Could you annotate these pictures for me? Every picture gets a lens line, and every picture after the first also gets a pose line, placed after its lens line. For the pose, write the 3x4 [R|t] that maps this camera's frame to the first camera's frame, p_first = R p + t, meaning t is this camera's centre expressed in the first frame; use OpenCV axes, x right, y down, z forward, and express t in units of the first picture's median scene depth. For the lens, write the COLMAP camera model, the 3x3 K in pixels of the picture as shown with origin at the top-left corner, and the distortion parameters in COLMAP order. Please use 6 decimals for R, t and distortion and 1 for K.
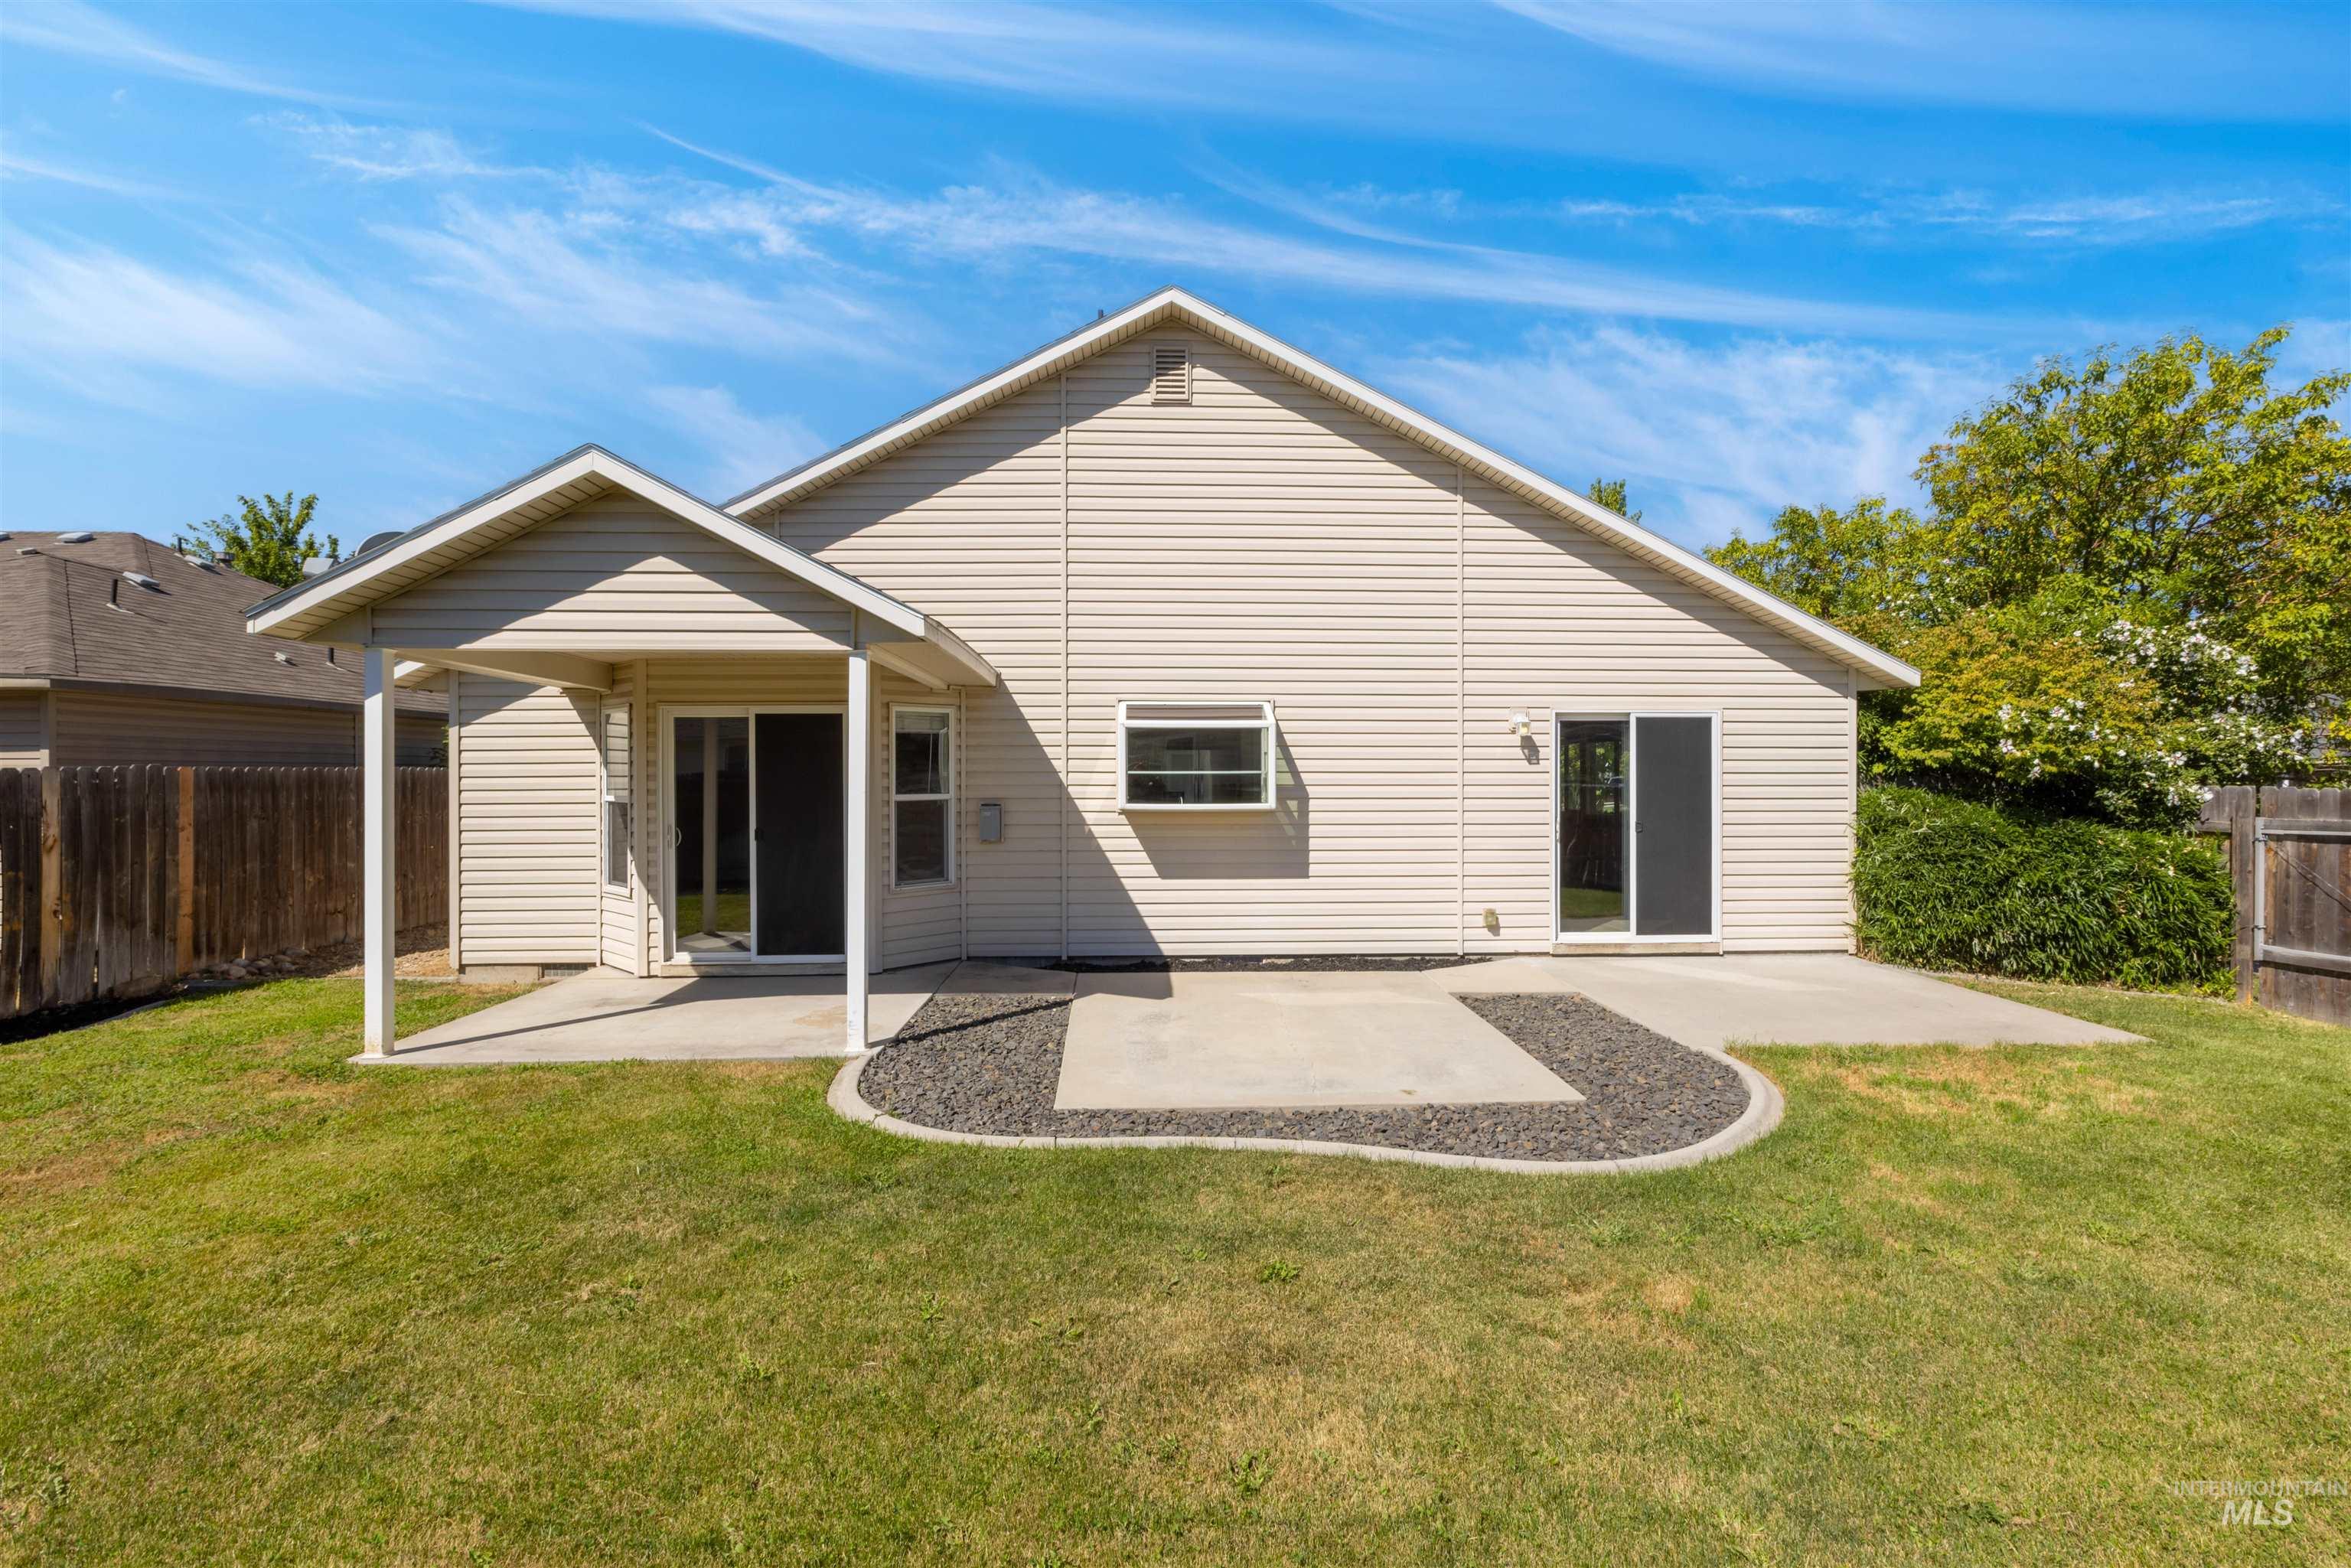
lens RADIAL K [[1065.9, 0, 1180.7], [0, 1065.9, 783.1], [0, 0, 1]] dist [-0.001134, -0.000731]
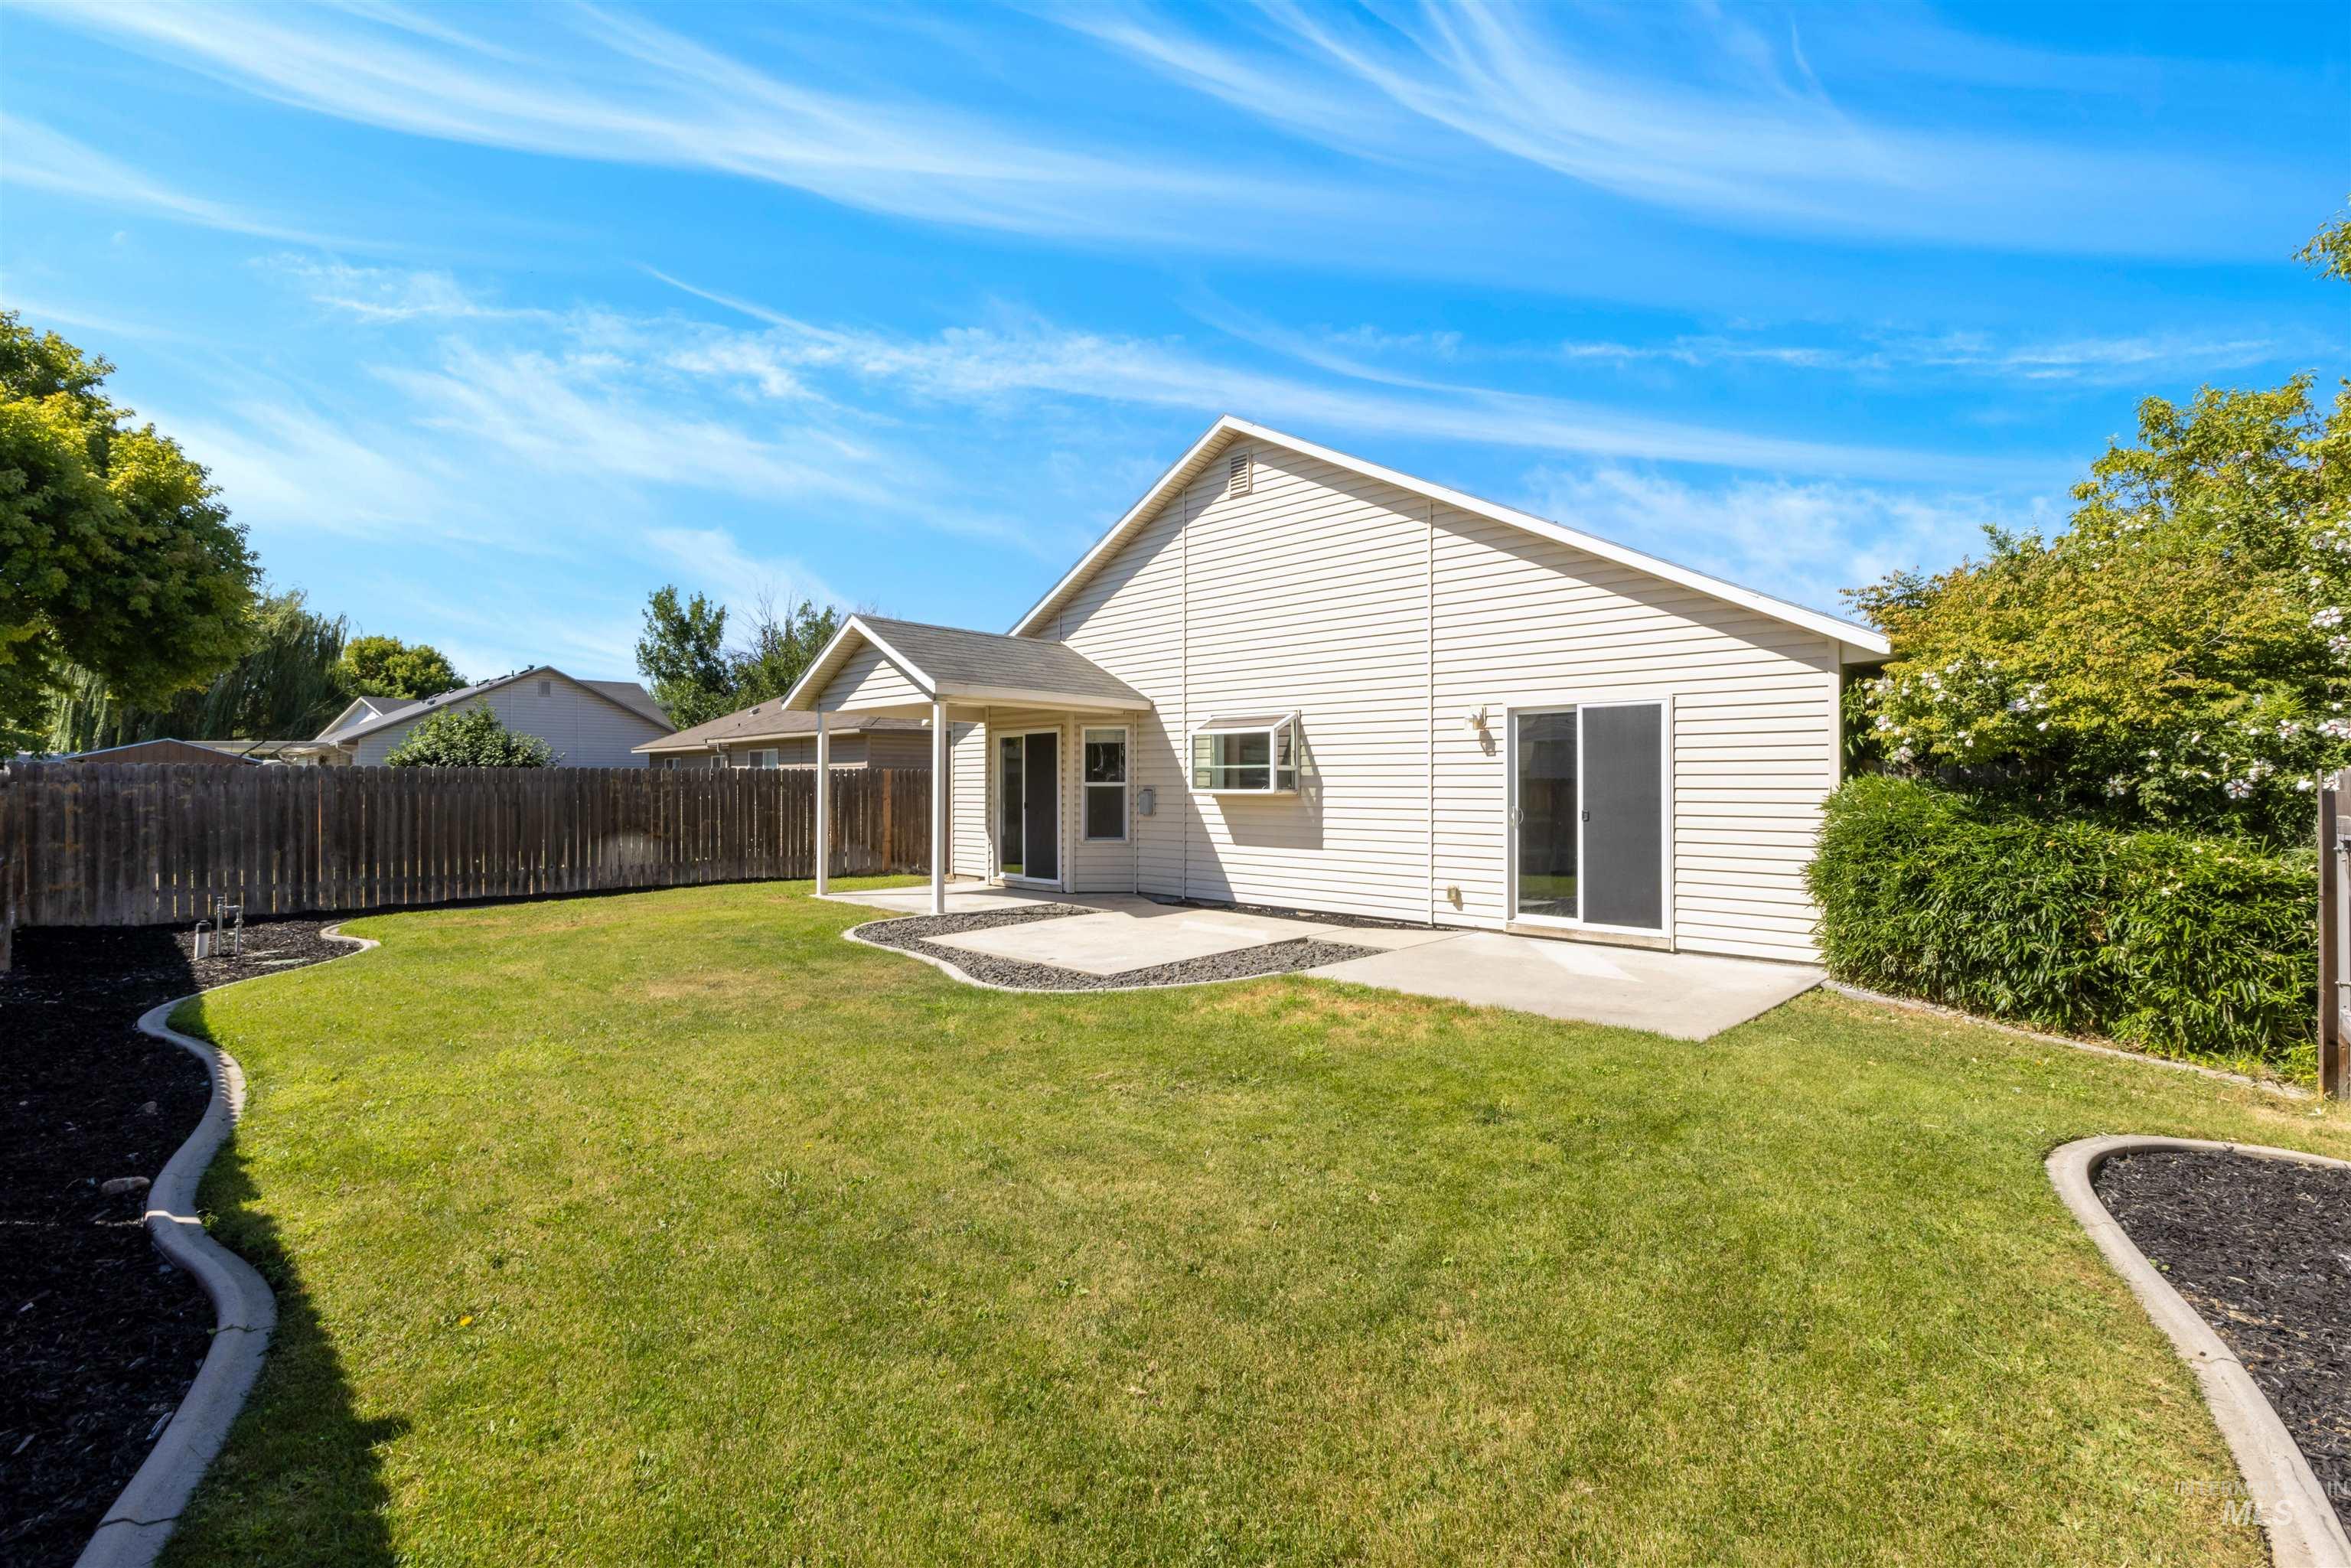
lens RADIAL K [[1065.9, 0, 1163.8], [0, 1065.9, 776.3], [0, 0, 1]] dist [-0.001134, -0.000731]
pose [[0.669087, -0.003606, -0.743175, 0.928813], [-0.006755, 0.999917, -0.010932, 0.017130], [0.743153, 0.012335, 0.669008, 0.023076]]
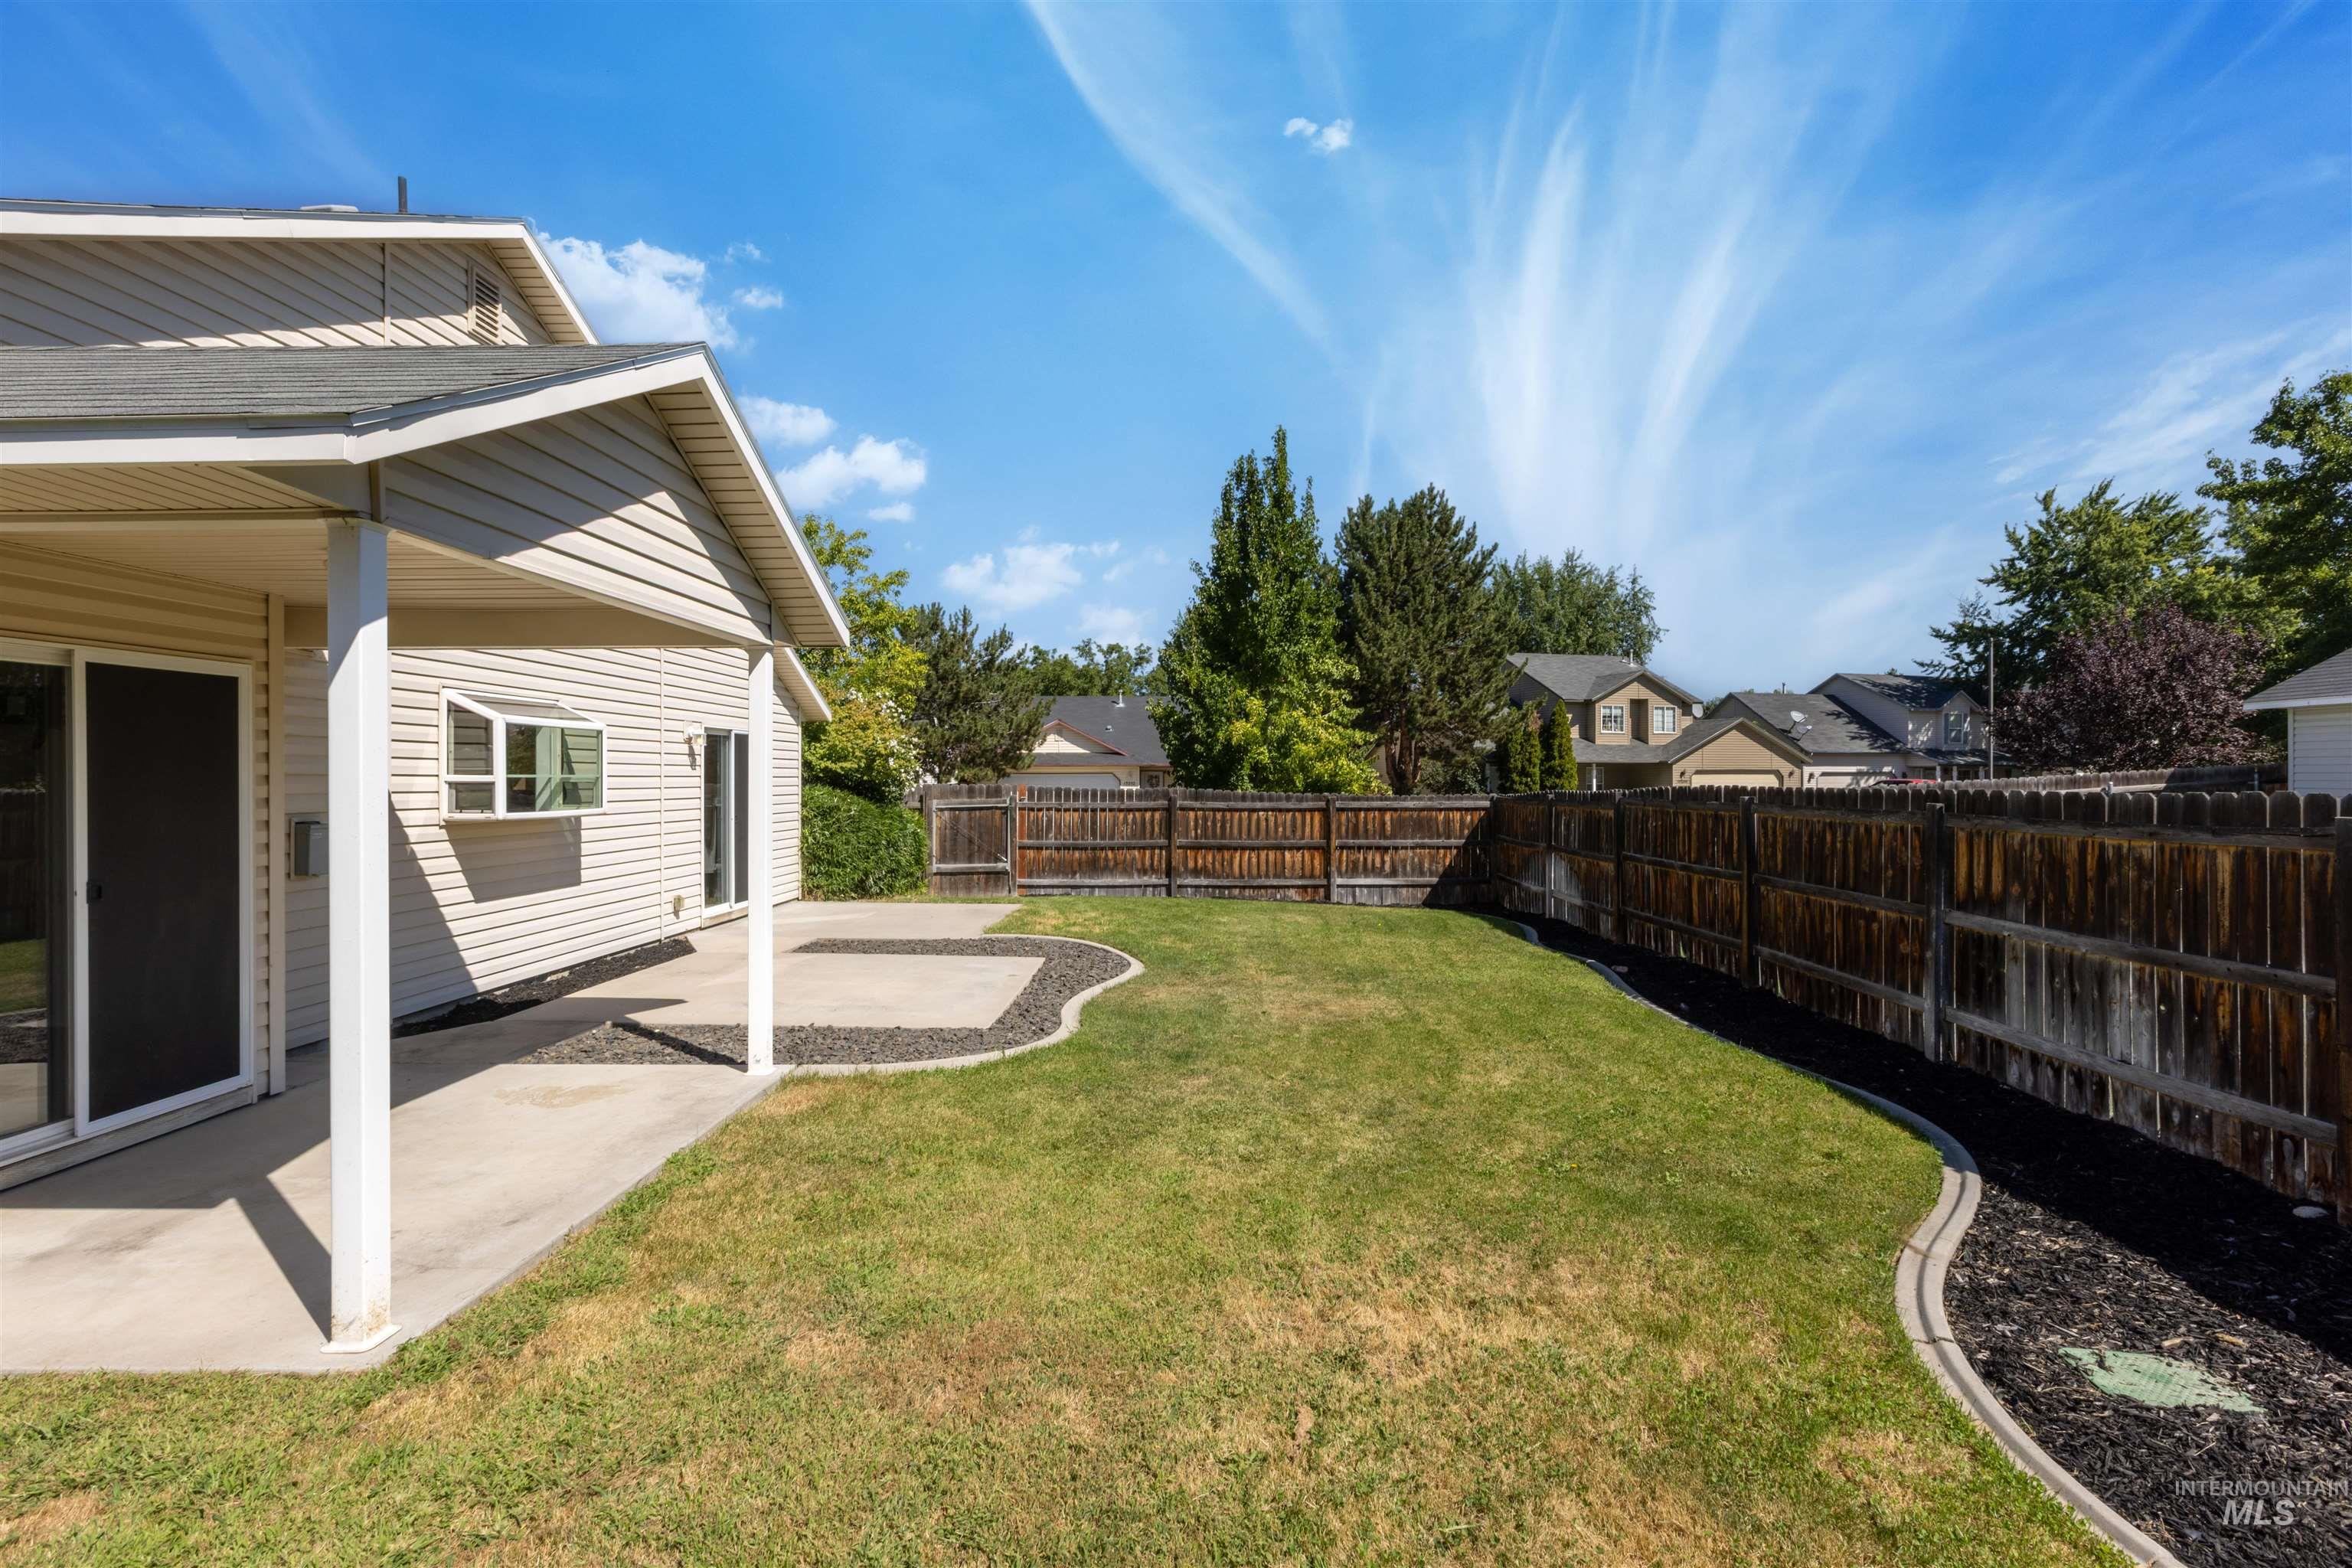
lens RADIAL K [[1066.4, 0, 1181.8], [0, 1066.4, 778.8], [0, 0, 1]] dist [-0.001134, -0.000731]
pose [[0.058233, -0.001501, 0.998302, -0.824375], [0.012674, 0.999919, 0.000764, -0.001387], [-0.998223, 0.012608, 0.058247, 0.396114]]
